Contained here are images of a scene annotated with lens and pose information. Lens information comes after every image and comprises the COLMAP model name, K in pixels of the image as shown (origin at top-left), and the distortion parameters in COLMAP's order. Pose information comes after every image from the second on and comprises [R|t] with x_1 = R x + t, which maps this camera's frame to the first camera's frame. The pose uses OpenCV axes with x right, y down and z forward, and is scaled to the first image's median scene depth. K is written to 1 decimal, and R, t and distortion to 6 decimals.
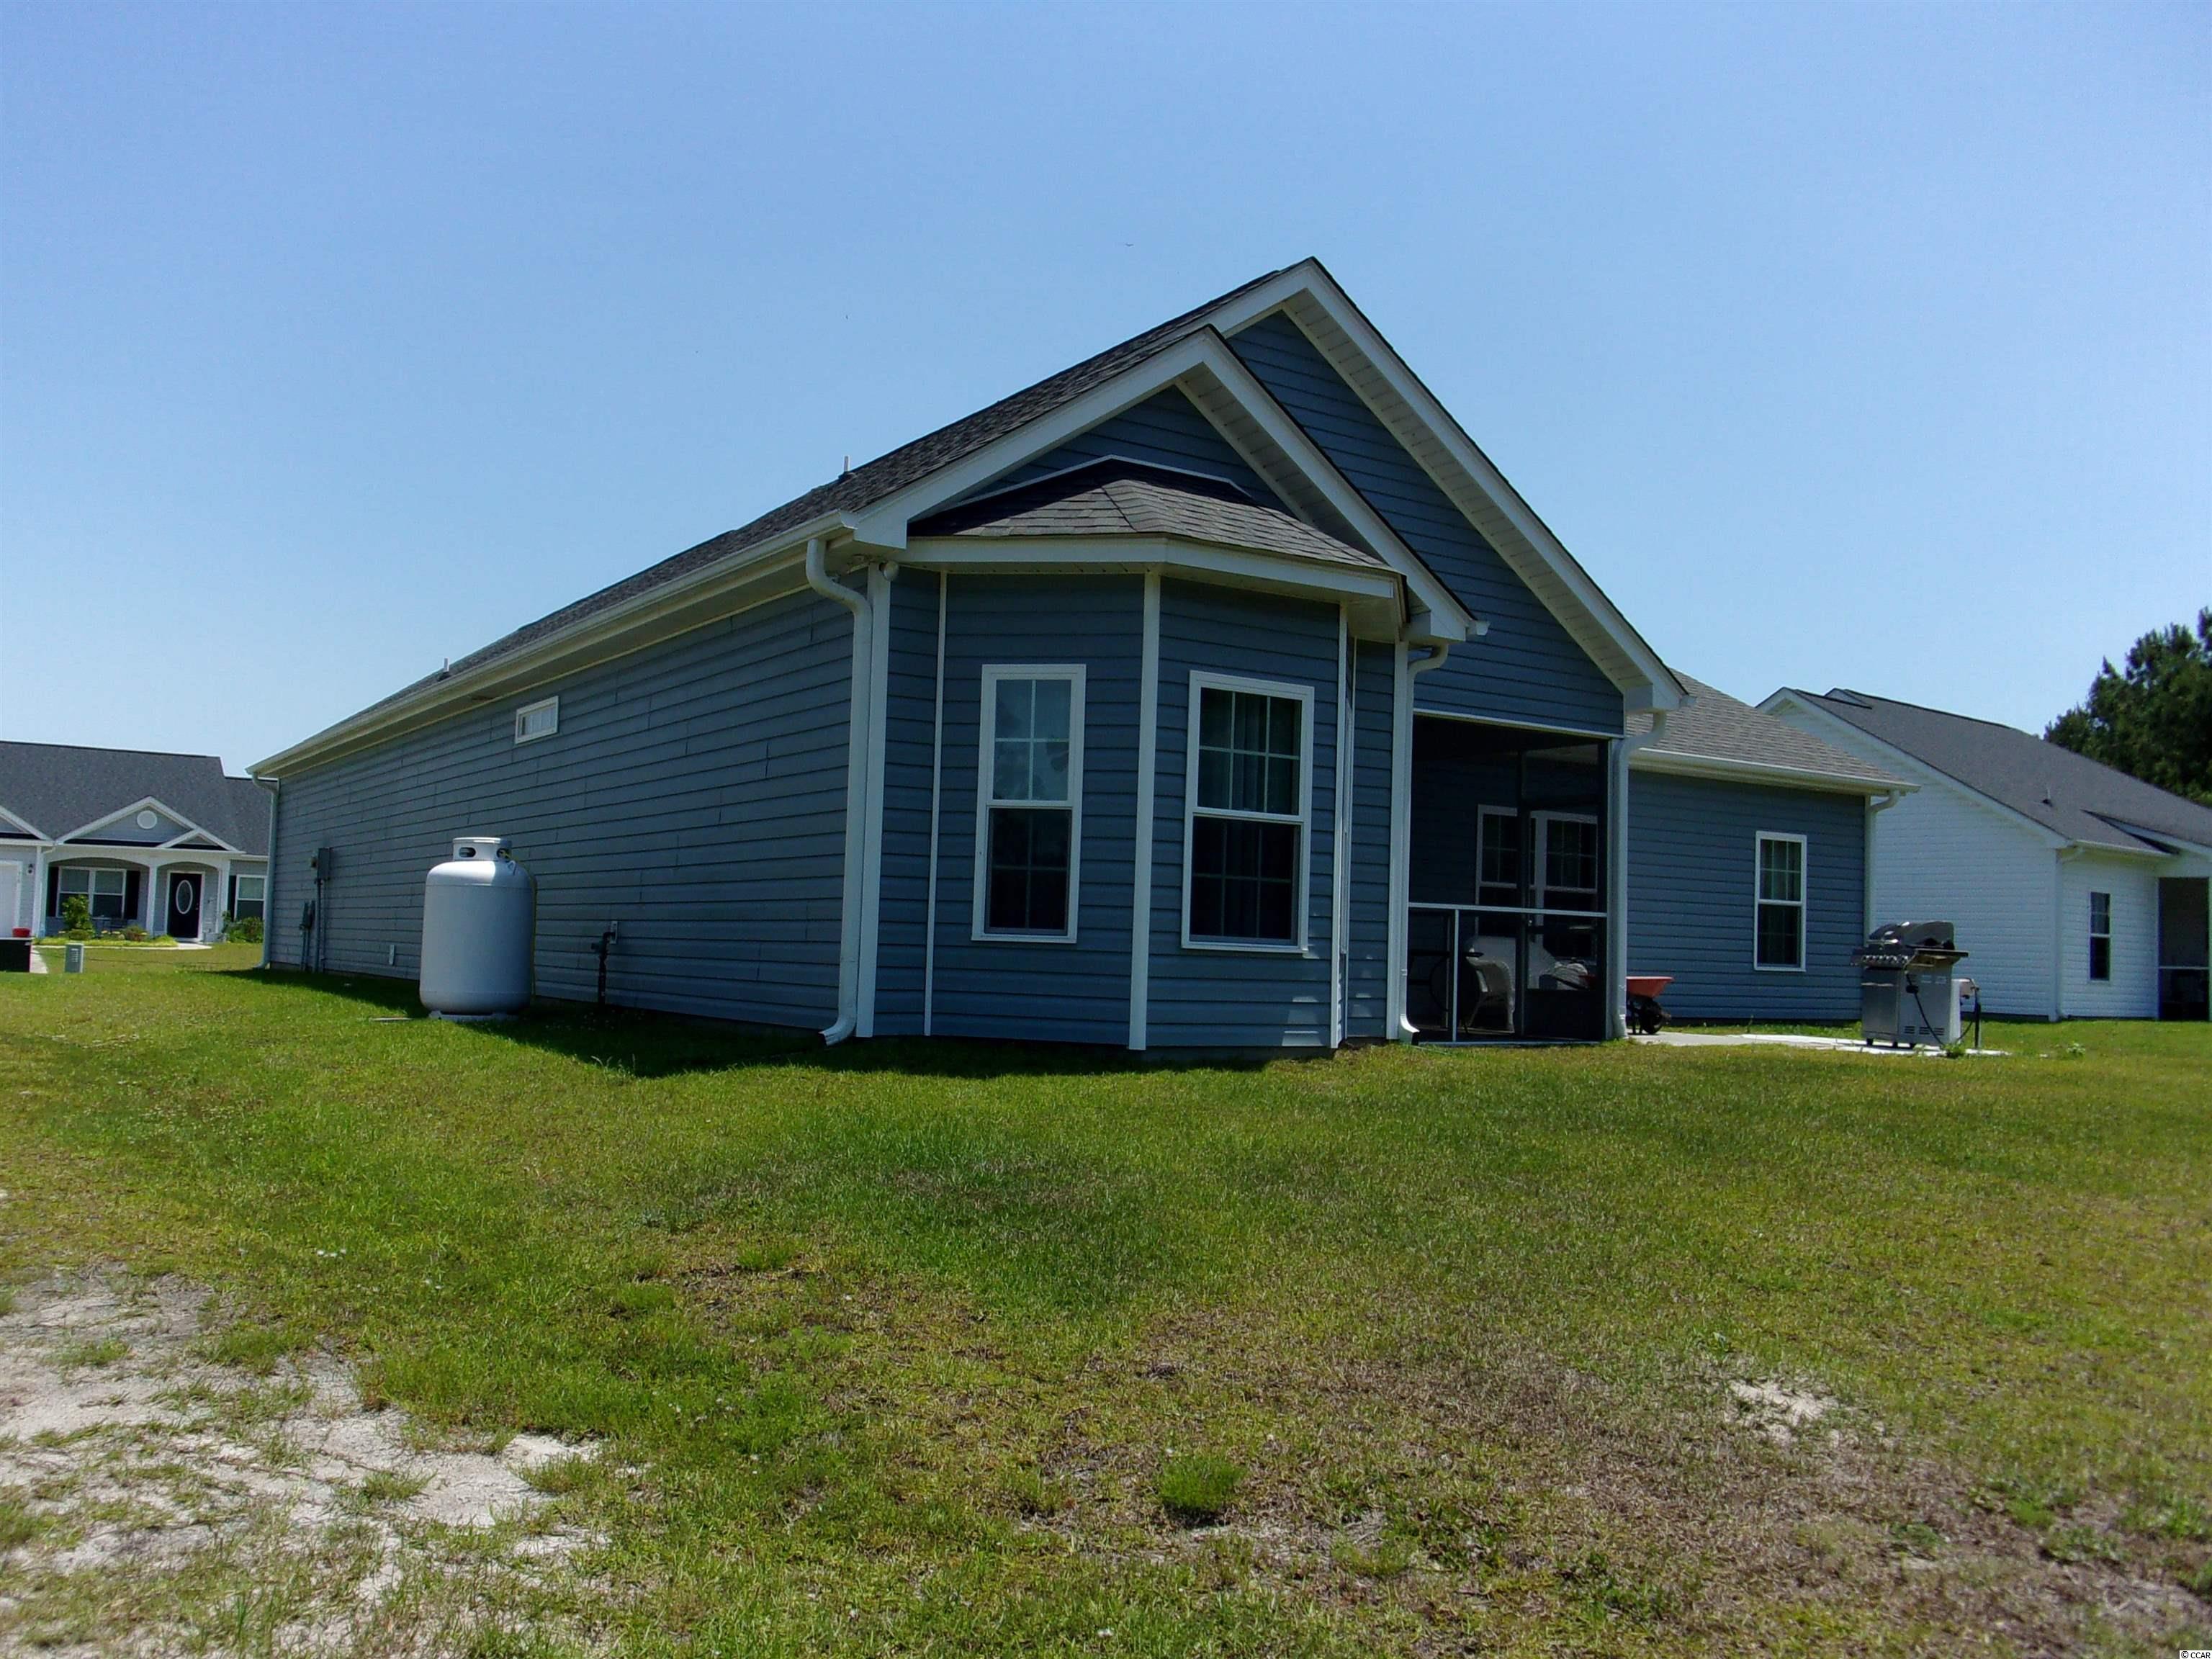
lens RADIAL K [[1807.8, 0, 1106.0], [0, 1807.8, 829.5], [0, 0, 1]] dist [0.020727, -0.003191]
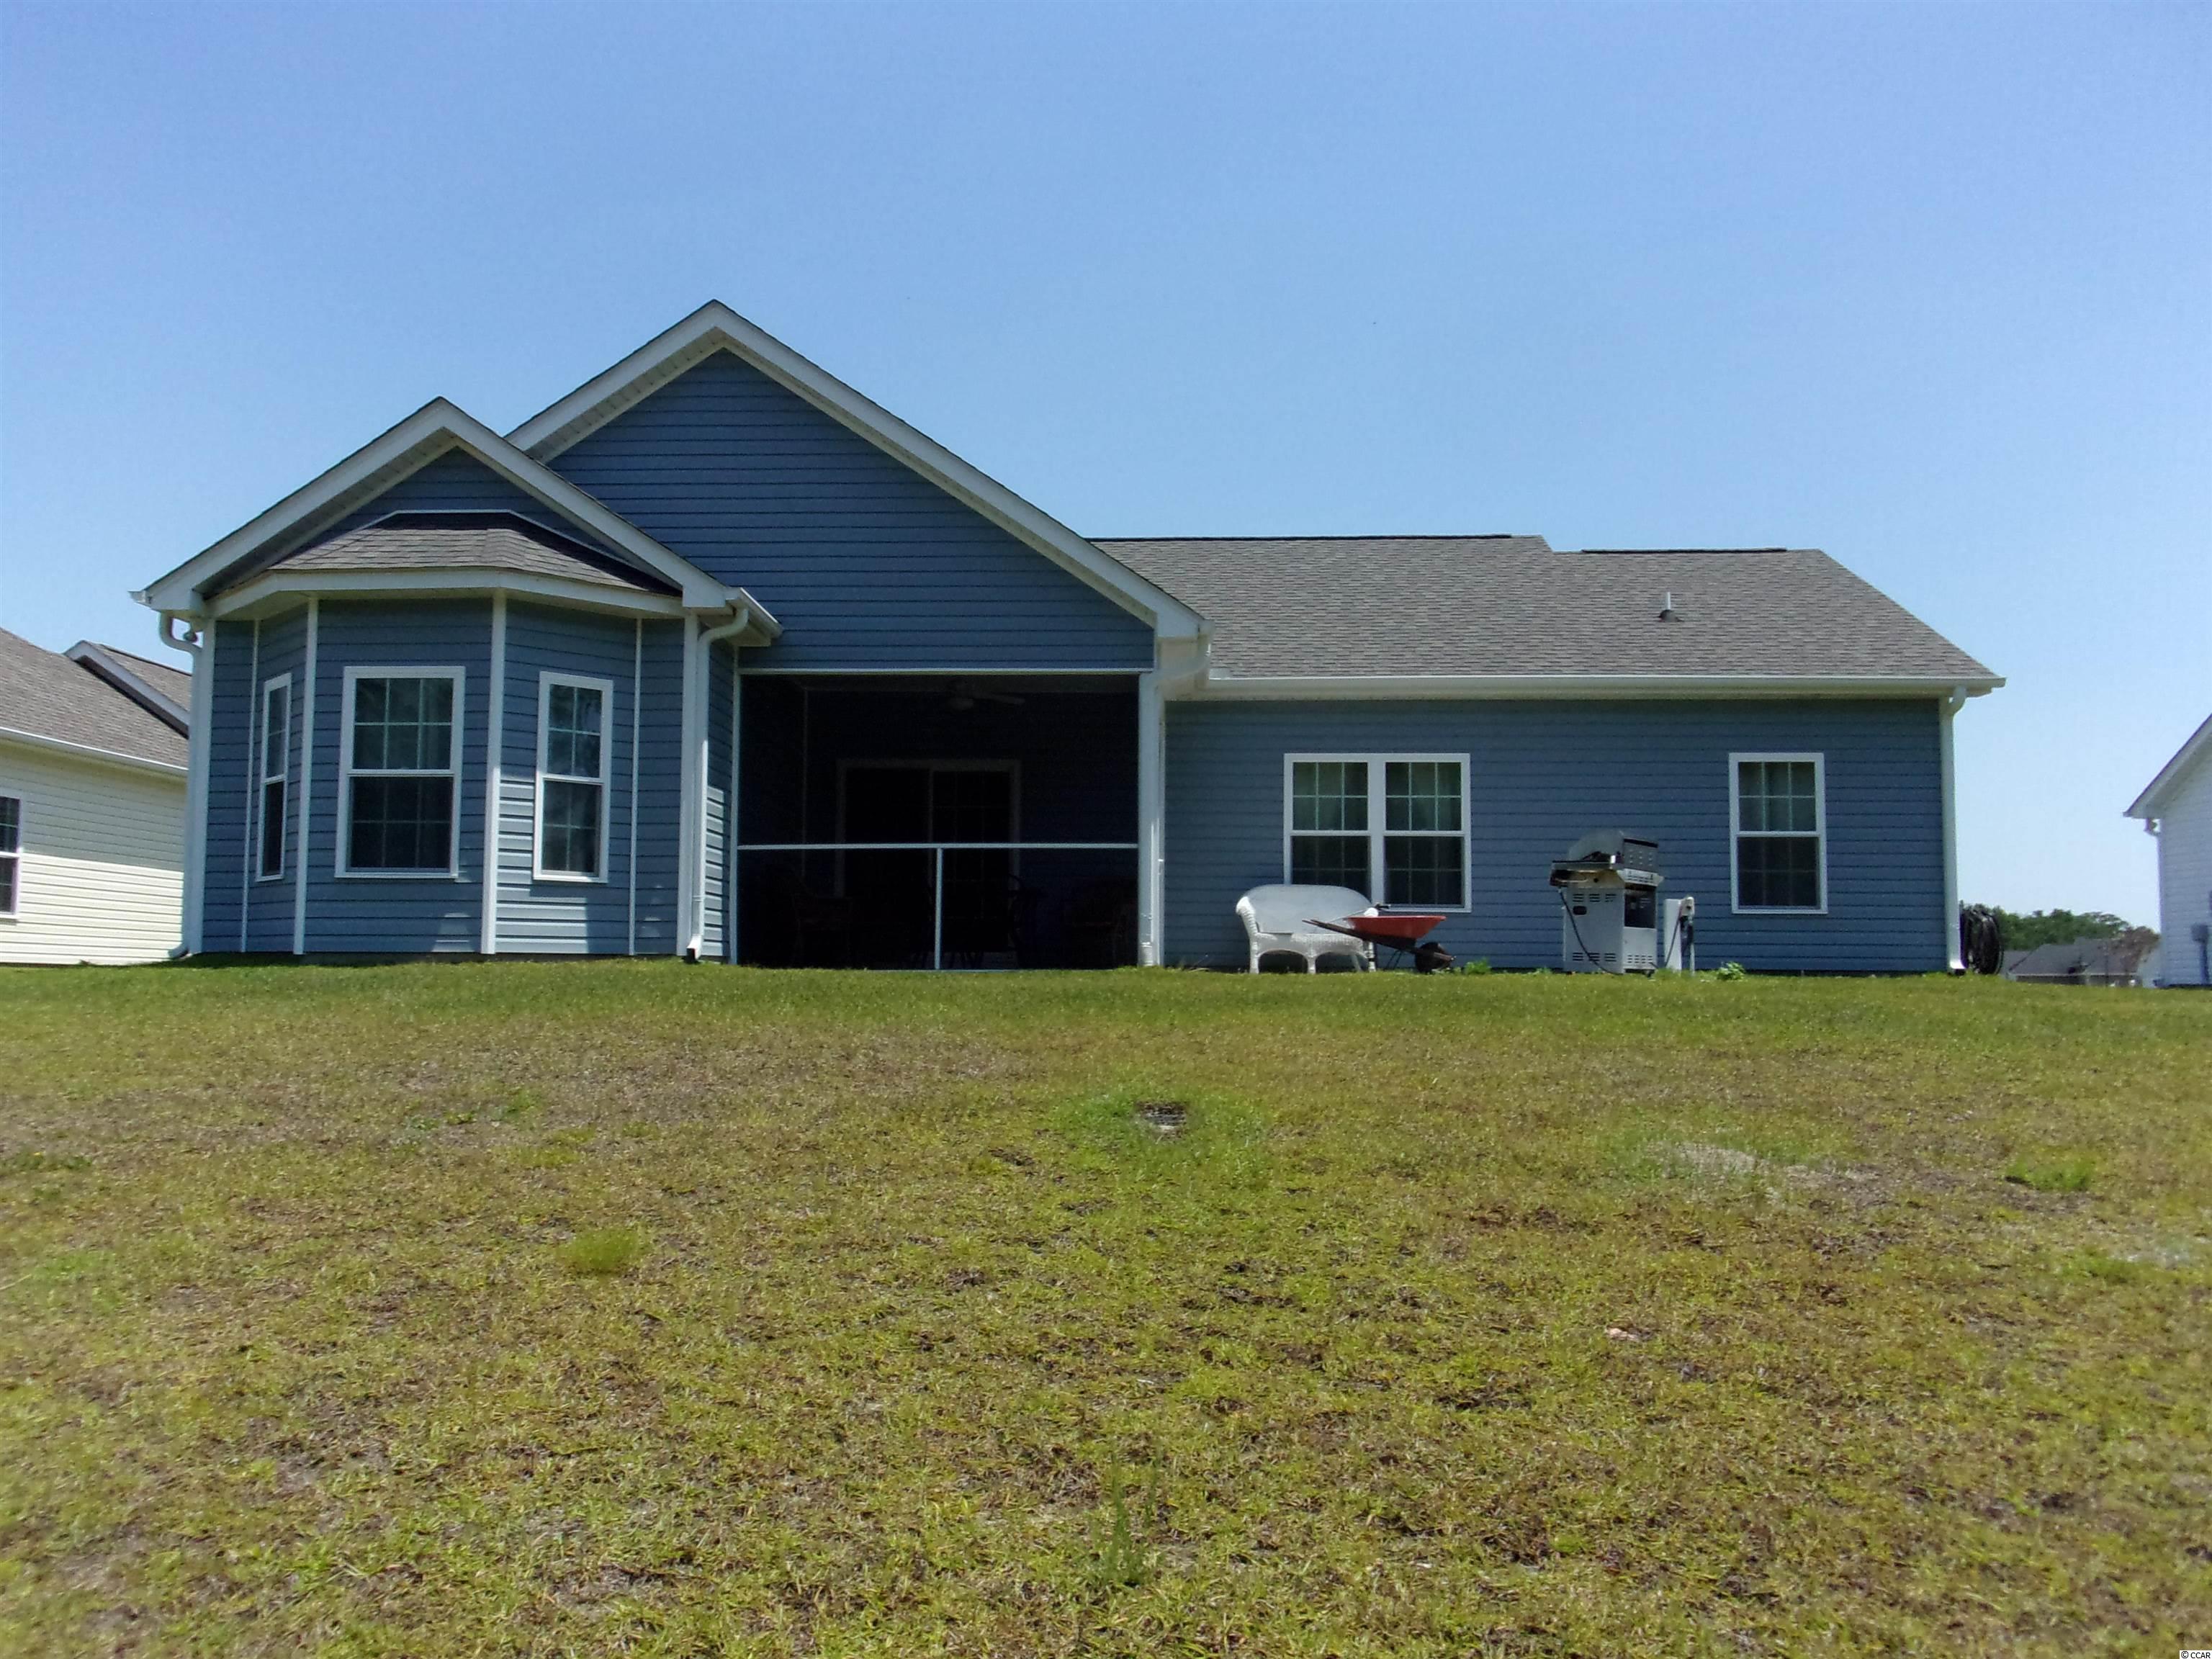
lens RADIAL K [[1807.8, 0, 1106.0], [0, 1807.8, 829.5], [0, 0, 1]] dist [0.020727, -0.003191]
pose [[0.808405, -0.073623, -0.584004, 1.210718], [0.056597, 0.997272, -0.047379, 0.119637], [0.585899, 0.005248, 0.810367, 0.243309]]
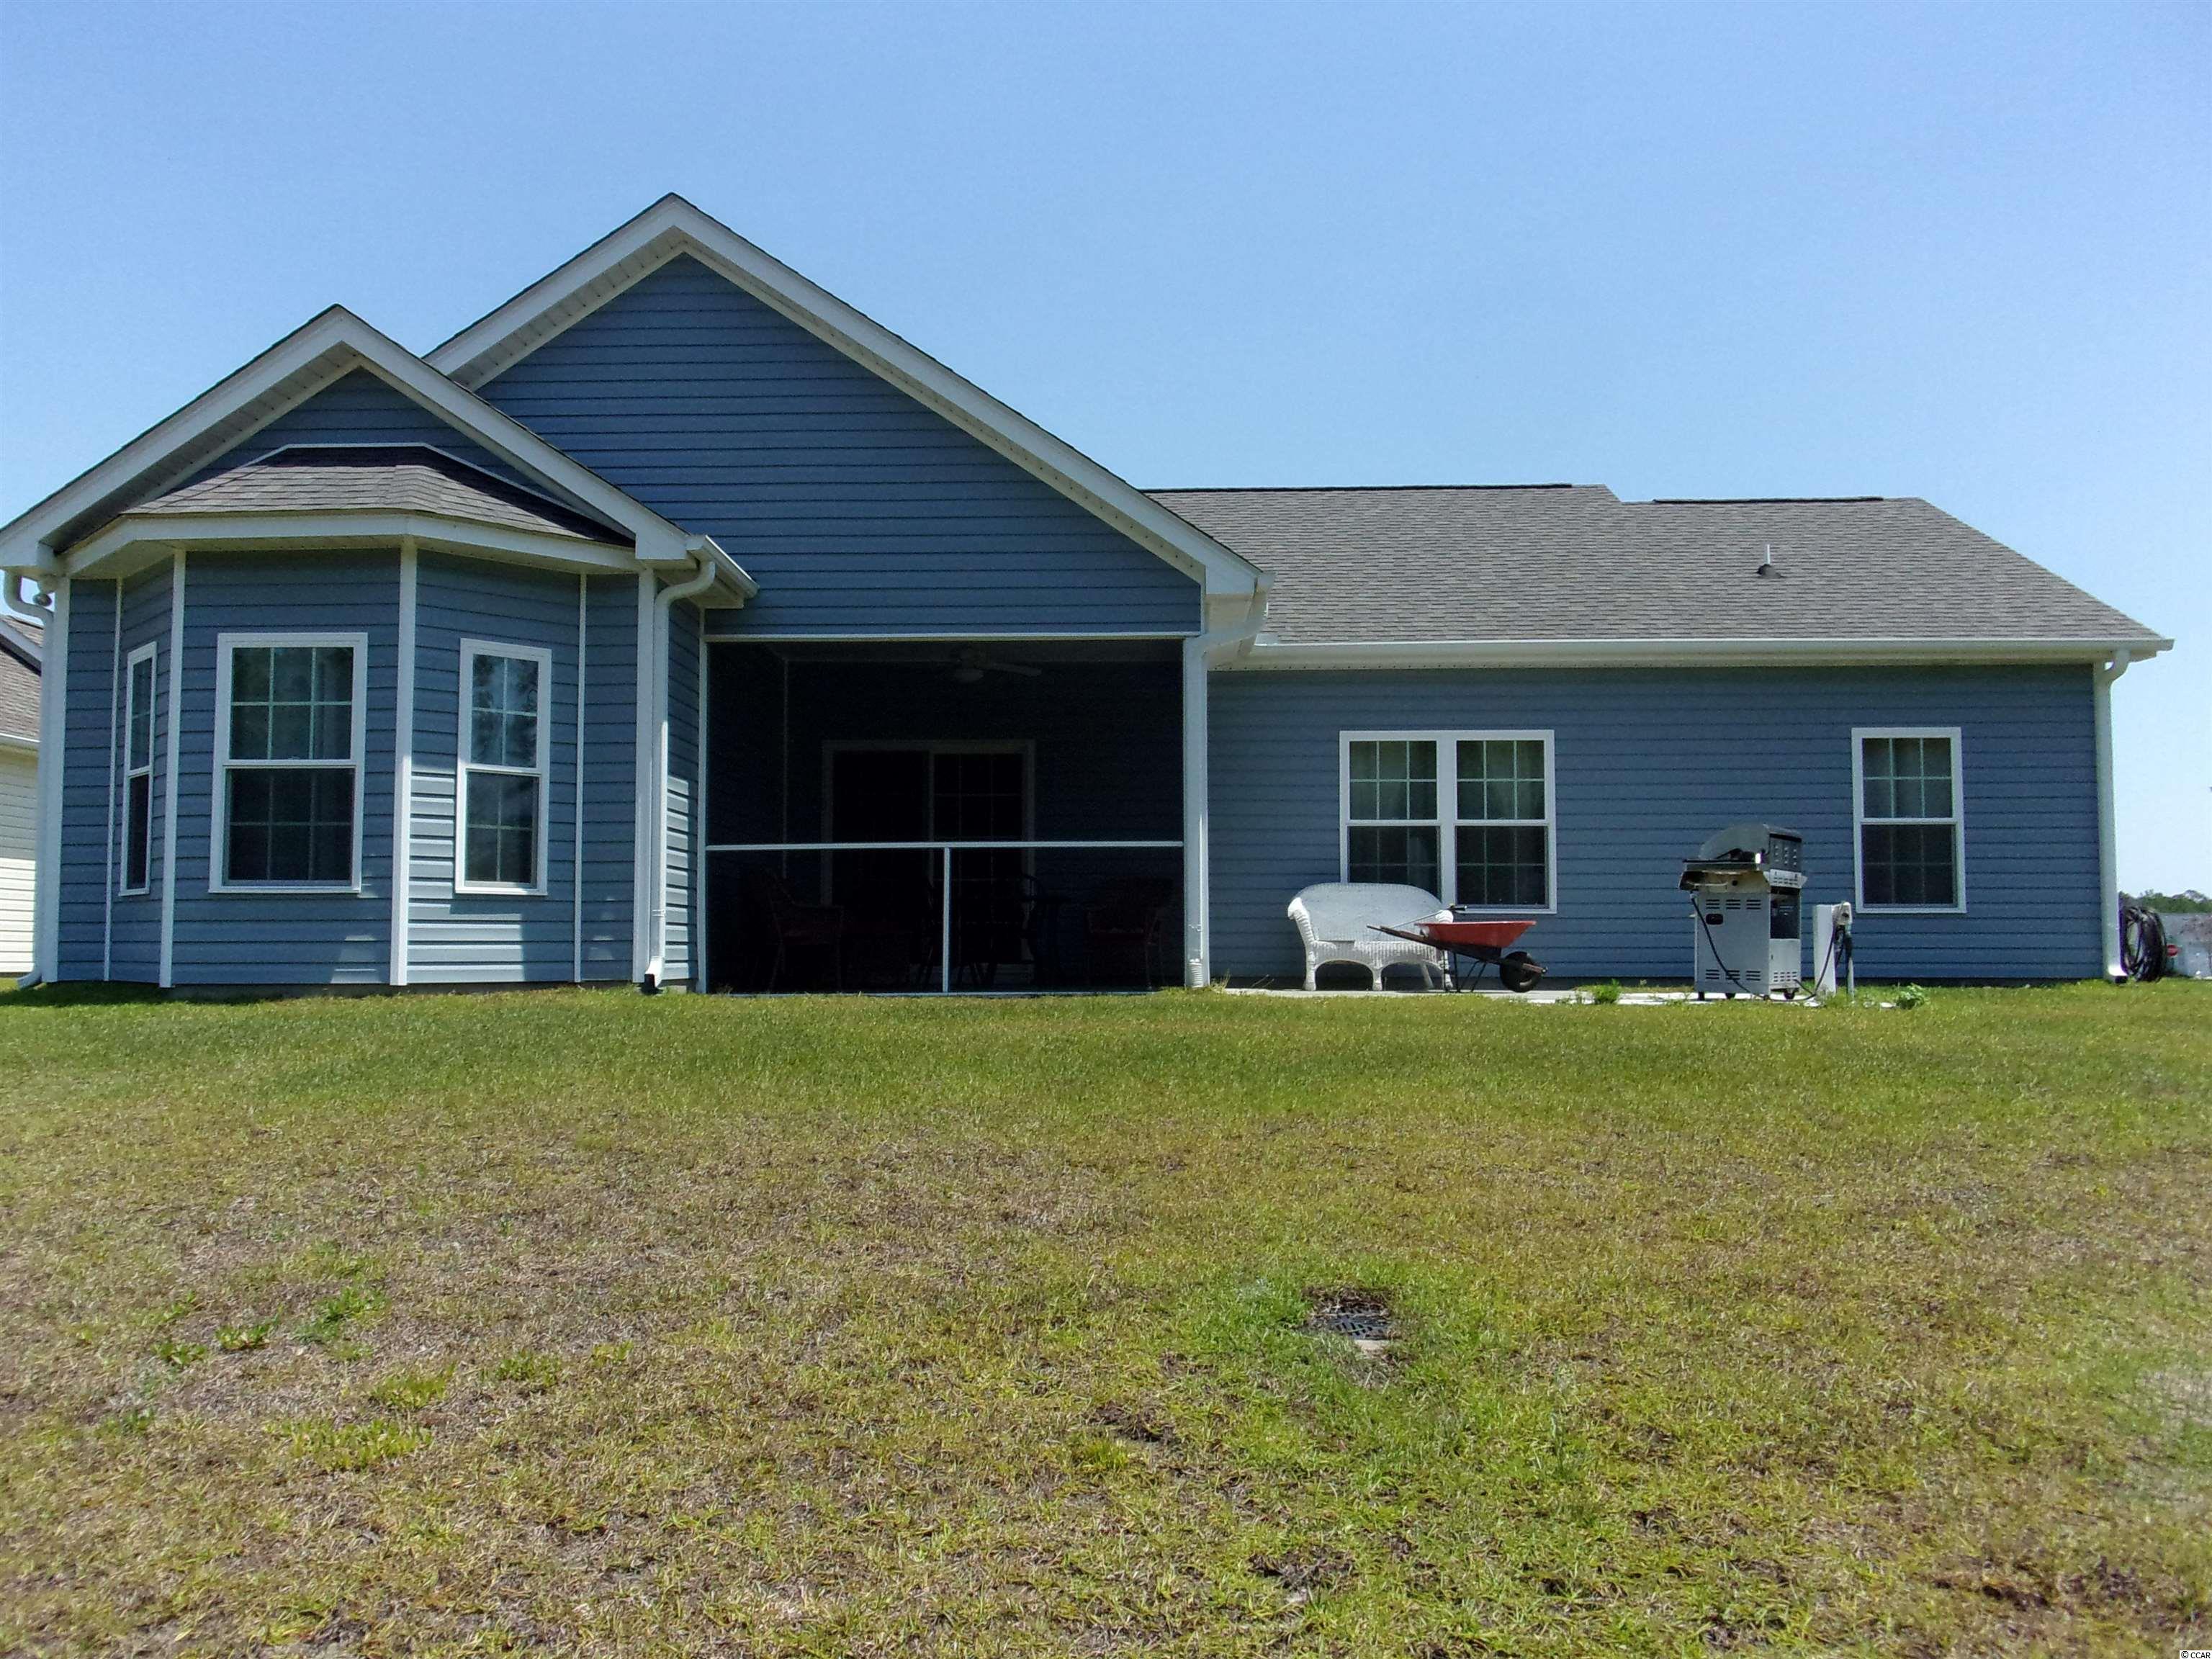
lens RADIAL K [[1807.8, 0, 1106.0], [0, 1807.8, 829.5], [0, 0, 1]] dist [0.020727, -0.003191]
pose [[0.814320, -0.069091, -0.576289, 1.047912], [0.062790, 0.997549, -0.030872, 0.090824], [0.577010, -0.011045, 0.816662, 0.404358]]
